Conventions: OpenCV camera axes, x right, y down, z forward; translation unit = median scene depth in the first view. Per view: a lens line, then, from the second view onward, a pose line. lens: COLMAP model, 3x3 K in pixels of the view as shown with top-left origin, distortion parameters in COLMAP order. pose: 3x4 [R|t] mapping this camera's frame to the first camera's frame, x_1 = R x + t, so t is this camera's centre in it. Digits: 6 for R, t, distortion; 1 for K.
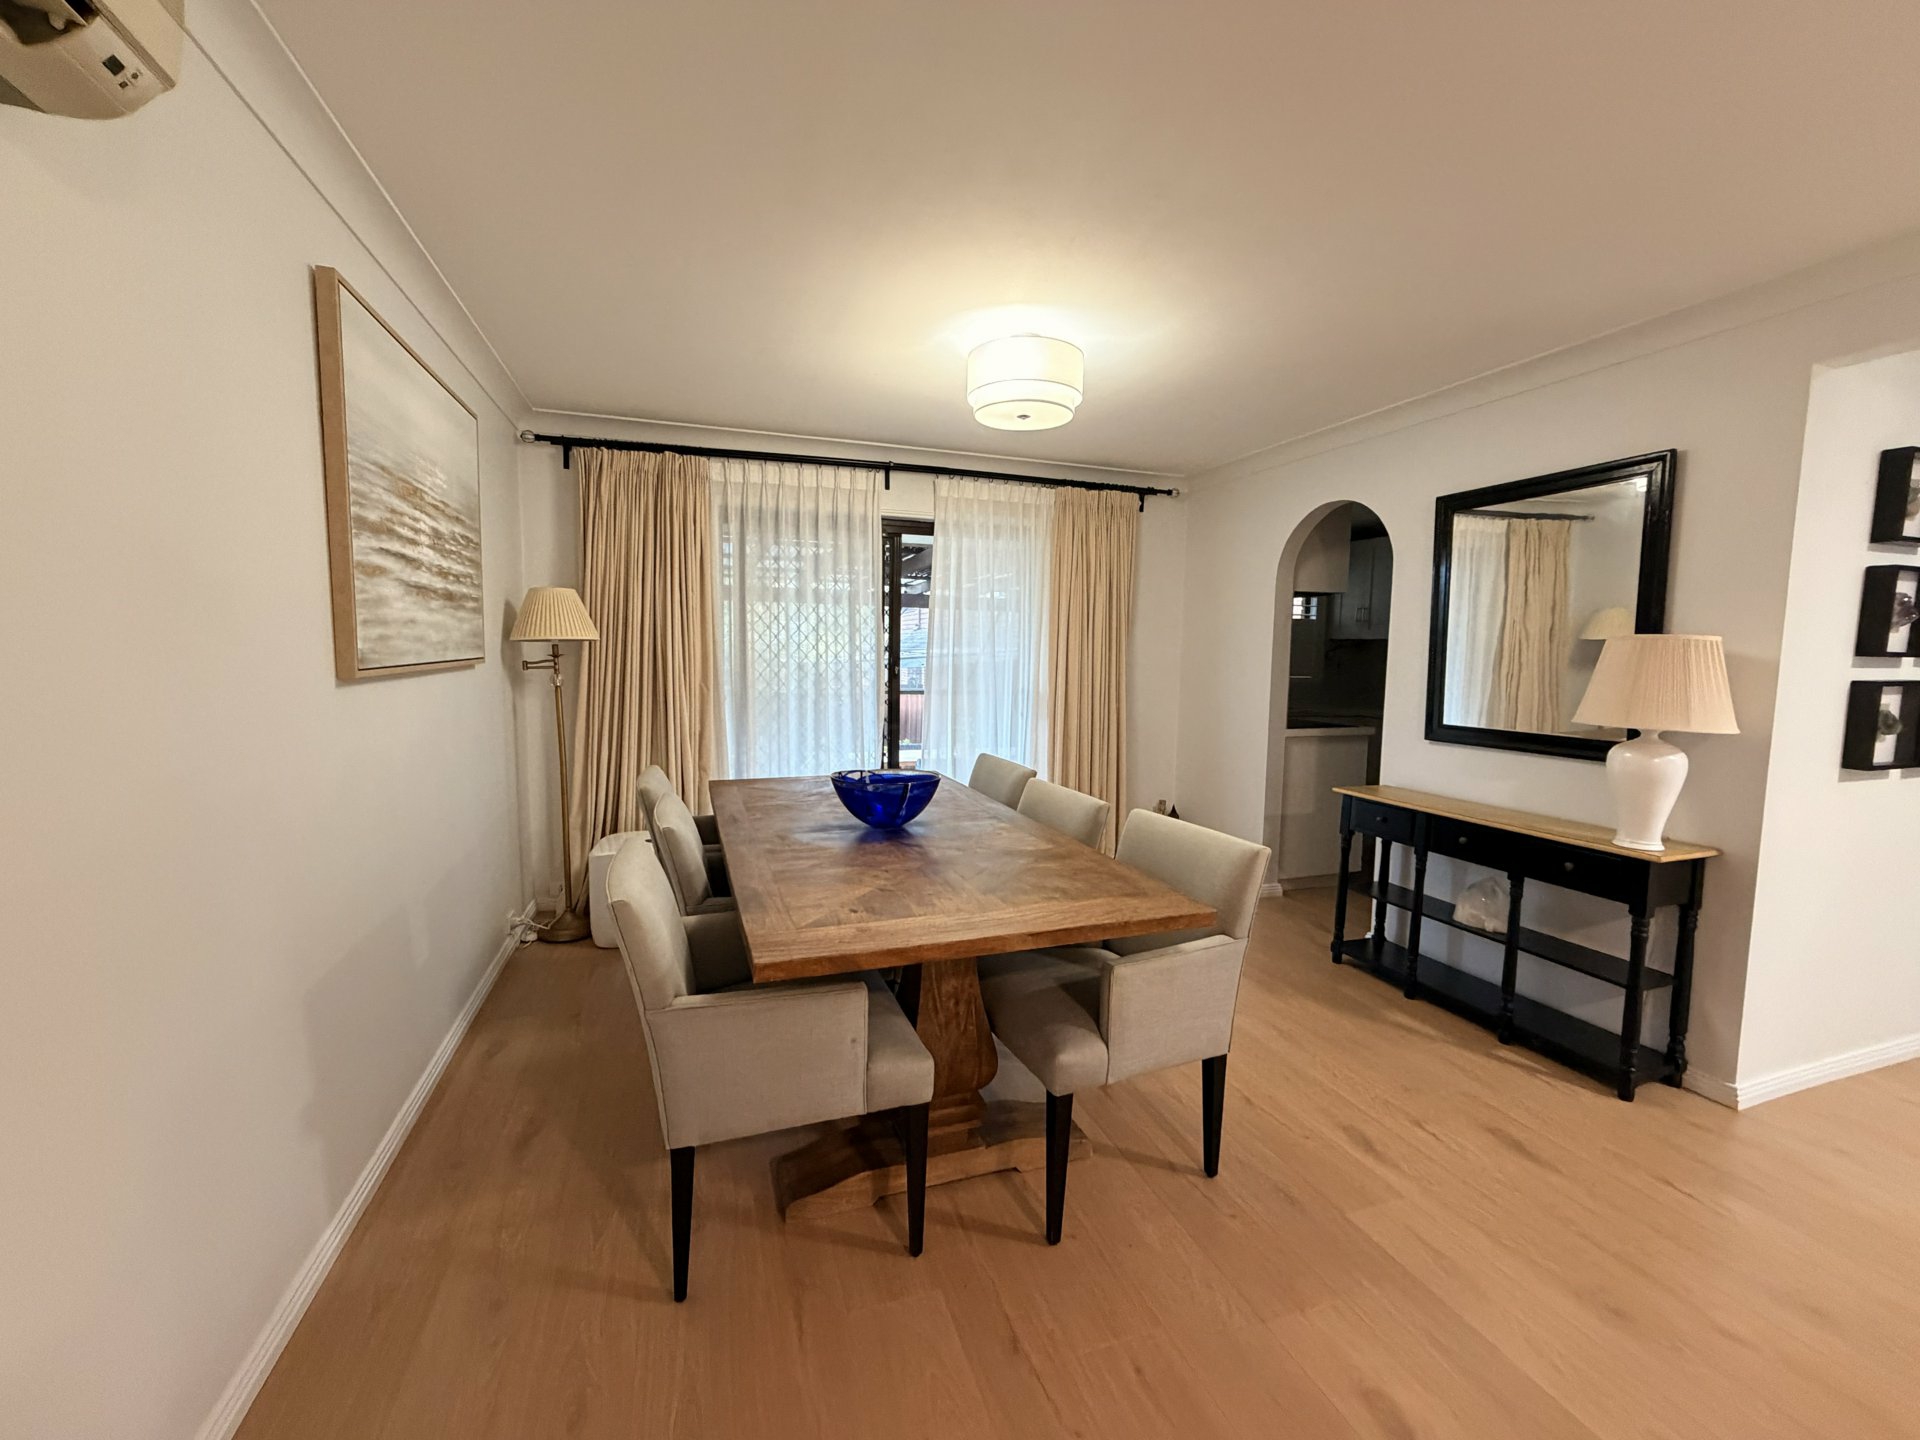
lens RADIAL K [[769.2, 0, 958.8], [0, 769.2, 721.2], [0, 0, 1]] dist [0.000836, 0.000010]
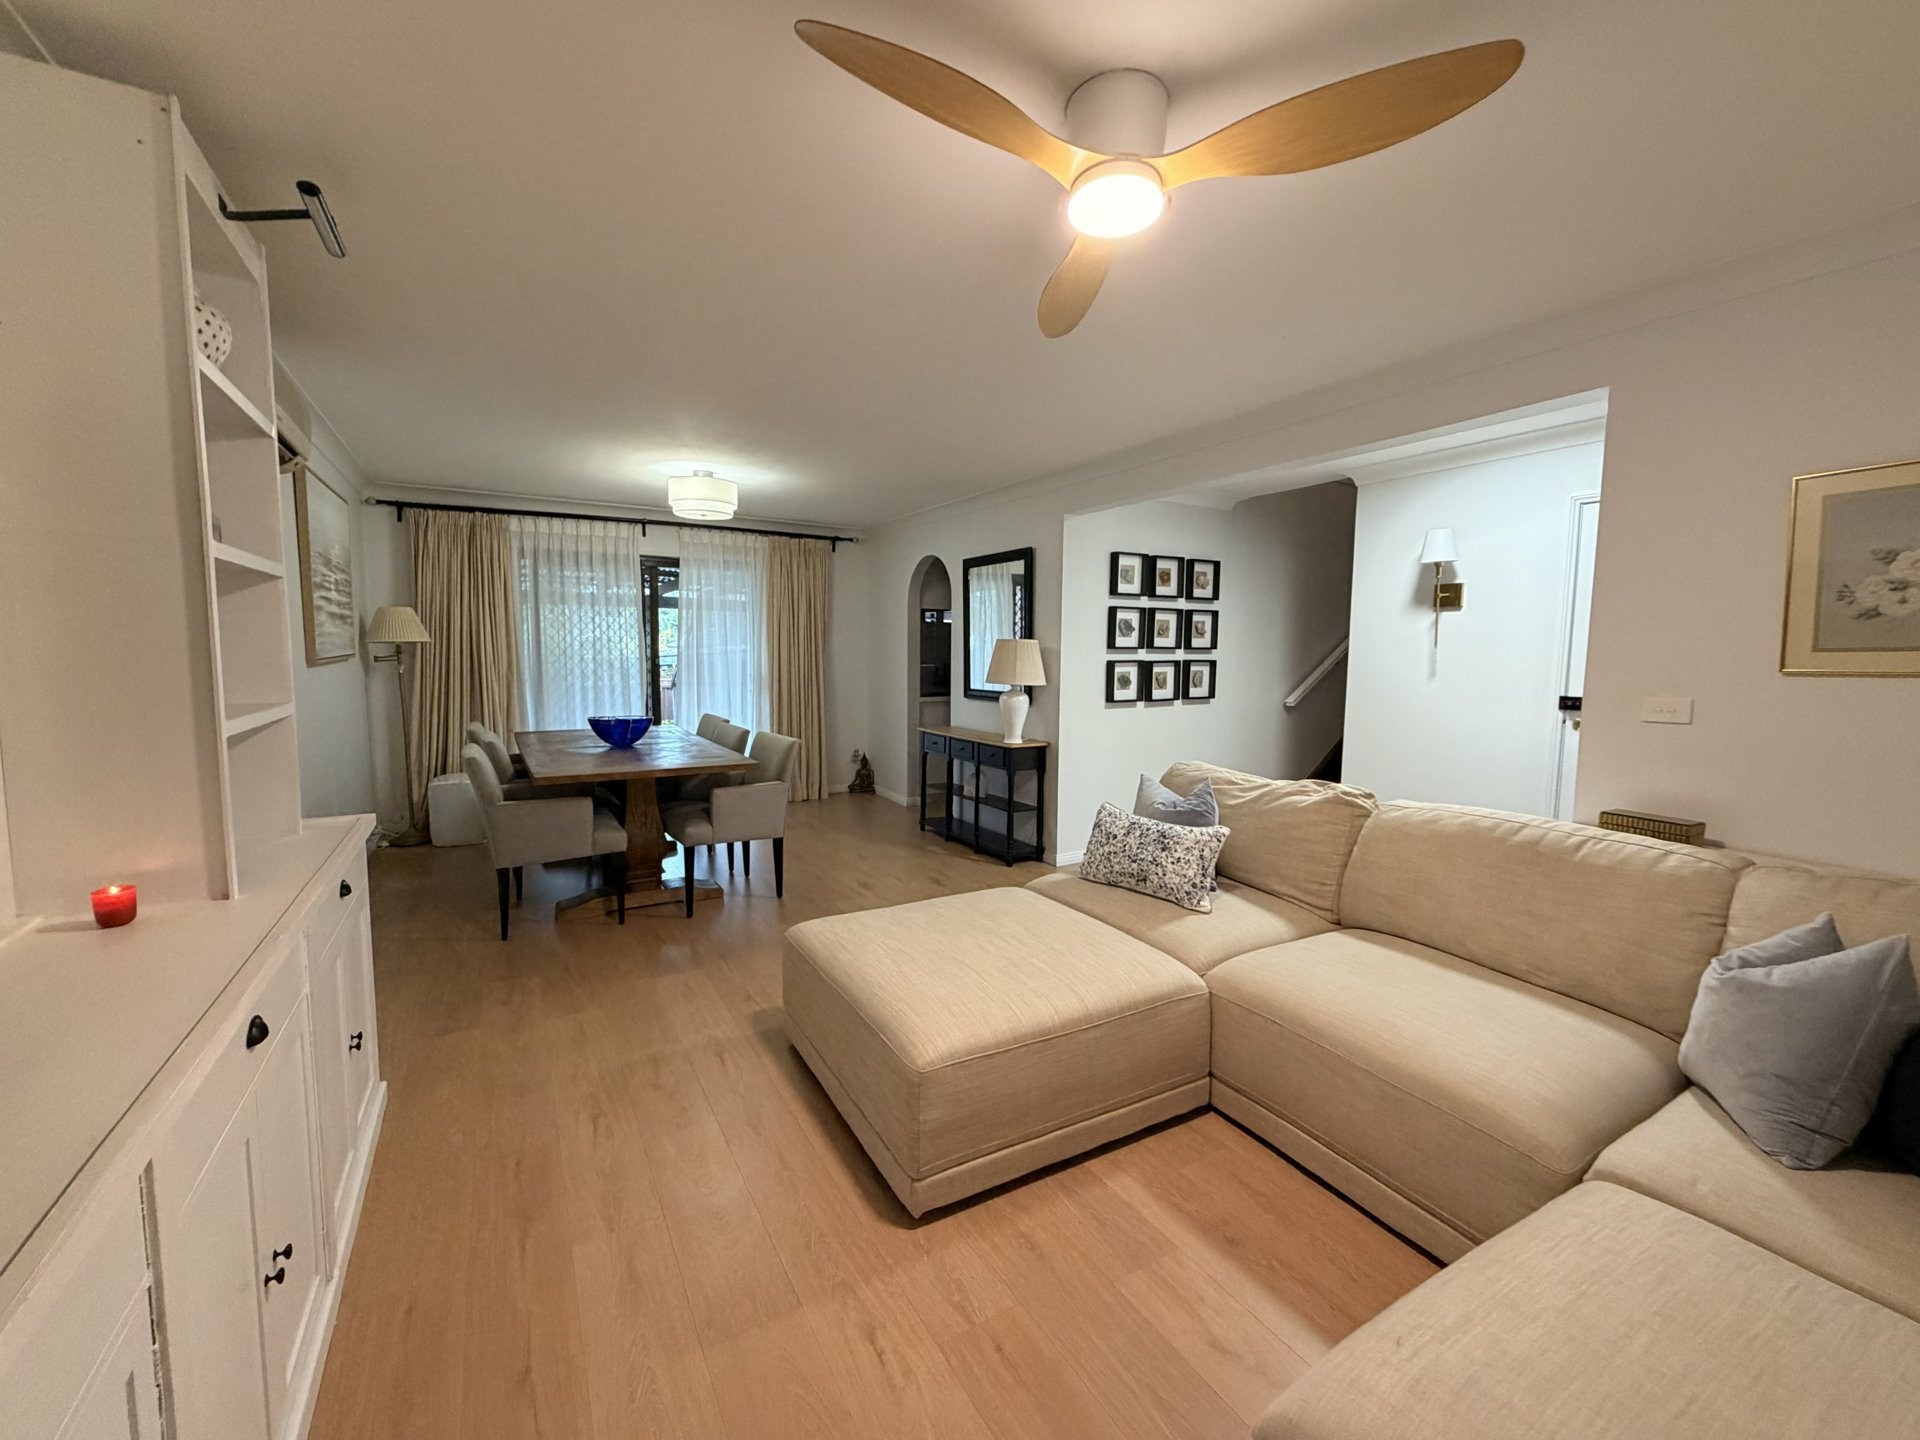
lens RADIAL K [[780.9, 0, 961.6], [0, 780.9, 720.8], [0, 0, 1]] dist [-0.001073, -0.000042]
pose [[0.978930, -0.023703, 0.202818, 0.224203], [0.022833, 0.999717, 0.006627, 0.059601], [-0.202918, -0.001857, 0.979194, -0.677457]]
